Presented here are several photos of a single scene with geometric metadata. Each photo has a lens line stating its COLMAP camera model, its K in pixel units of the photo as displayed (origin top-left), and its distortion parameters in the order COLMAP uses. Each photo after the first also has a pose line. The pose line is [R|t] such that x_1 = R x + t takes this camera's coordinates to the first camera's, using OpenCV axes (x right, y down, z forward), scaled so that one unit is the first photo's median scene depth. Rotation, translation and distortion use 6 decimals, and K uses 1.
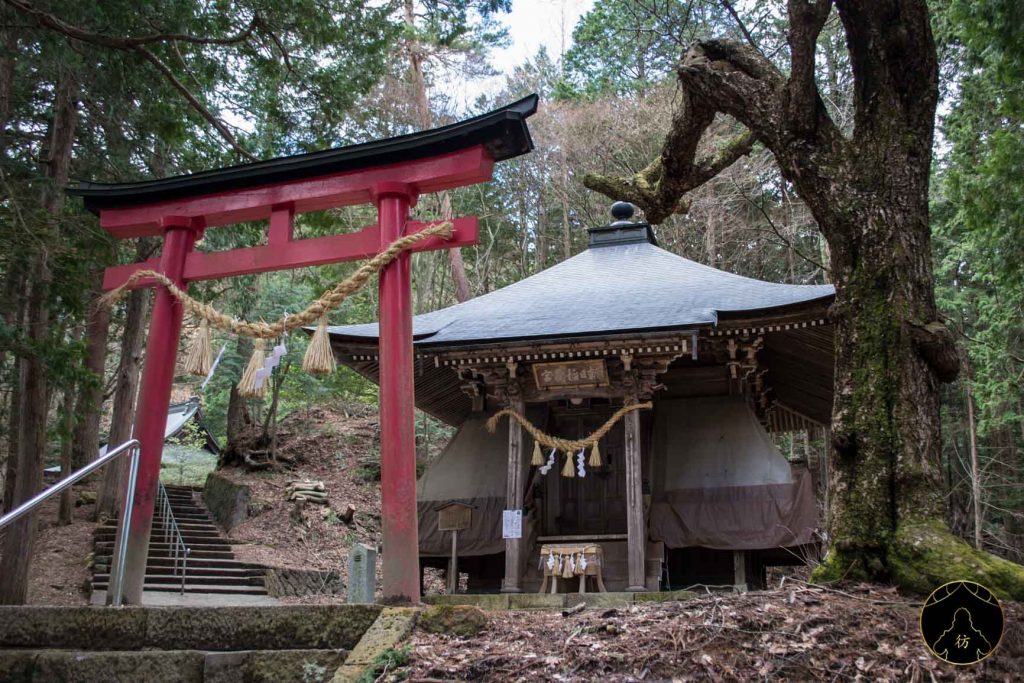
lens RADIAL K [[823.5, 0, 512.0], [0, 823.5, 341.5], [0, 0, 1]] dist [-0.077958, -0.000690]
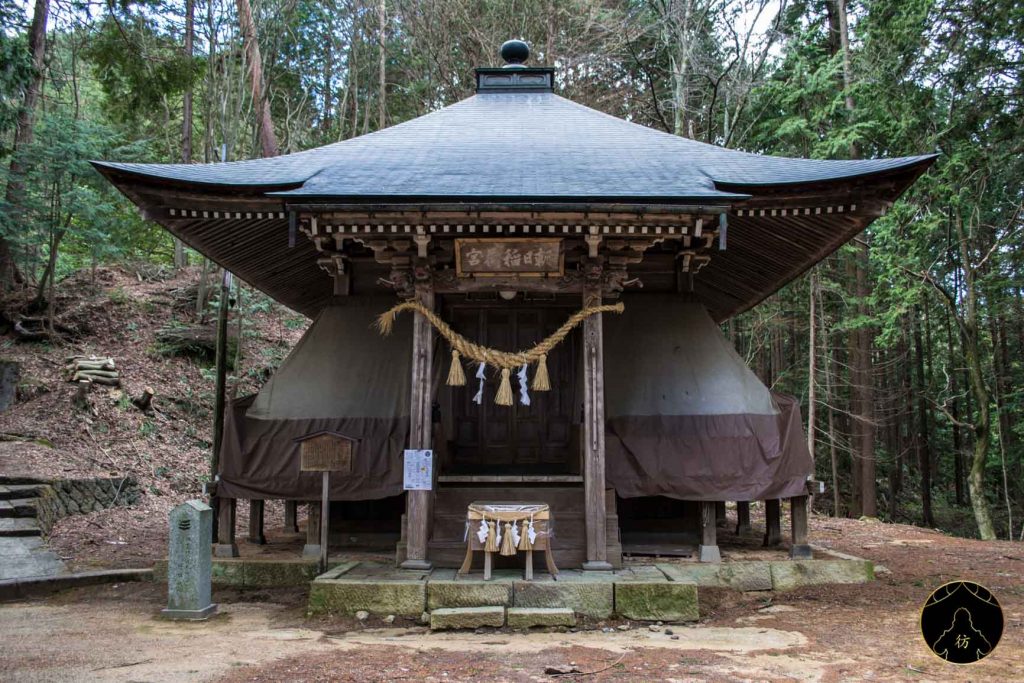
lens RADIAL K [[823.5, 0, 512.0], [0, 823.5, 341.5], [0, 0, 1]] dist [-0.077958, -0.000690]
pose [[0.970906, 0.033840, 0.237058, -0.081842], [-0.070252, 0.986656, 0.146882, 0.007597], [-0.228924, -0.159262, 0.960328, 0.301085]]
